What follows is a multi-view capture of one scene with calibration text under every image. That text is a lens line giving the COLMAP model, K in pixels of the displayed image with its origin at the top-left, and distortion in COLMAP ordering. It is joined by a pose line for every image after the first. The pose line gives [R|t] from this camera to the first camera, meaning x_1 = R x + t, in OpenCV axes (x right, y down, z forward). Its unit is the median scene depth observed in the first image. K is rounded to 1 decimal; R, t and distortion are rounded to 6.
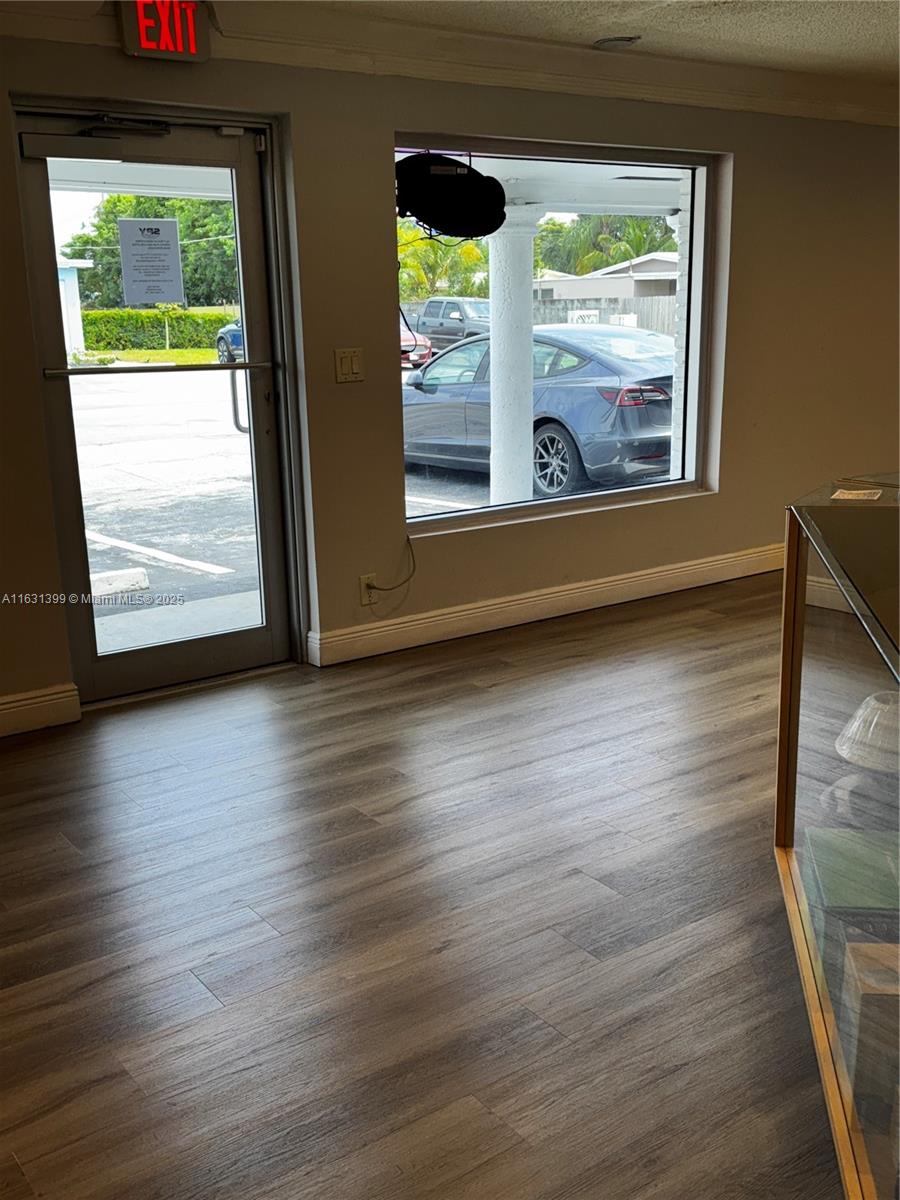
lens RADIAL K [[1208.4, 0, 447.8], [0, 1208.4, 602.4], [0, 0, 1]] dist [0.091657, 0.000000]
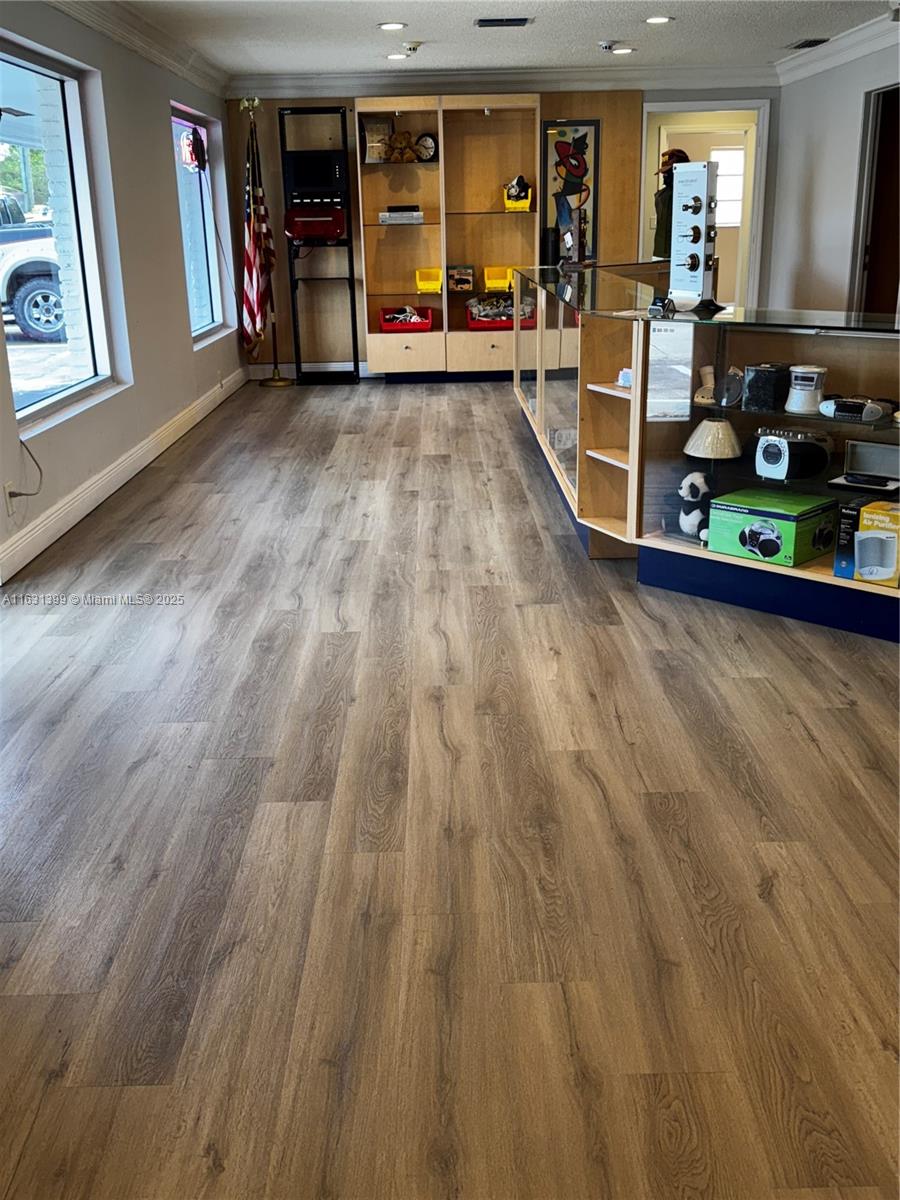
lens RADIAL K [[1208.4, 0, 445.3], [0, 1208.4, 597.2], [0, 0, 1]] dist [0.091657, 0.000000]
pose [[0.579781, -0.226218, 0.782738, -0.652683], [0.189758, 0.971757, 0.140290, -0.005171], [-0.792367, 0.067193, 0.606333, 0.130421]]
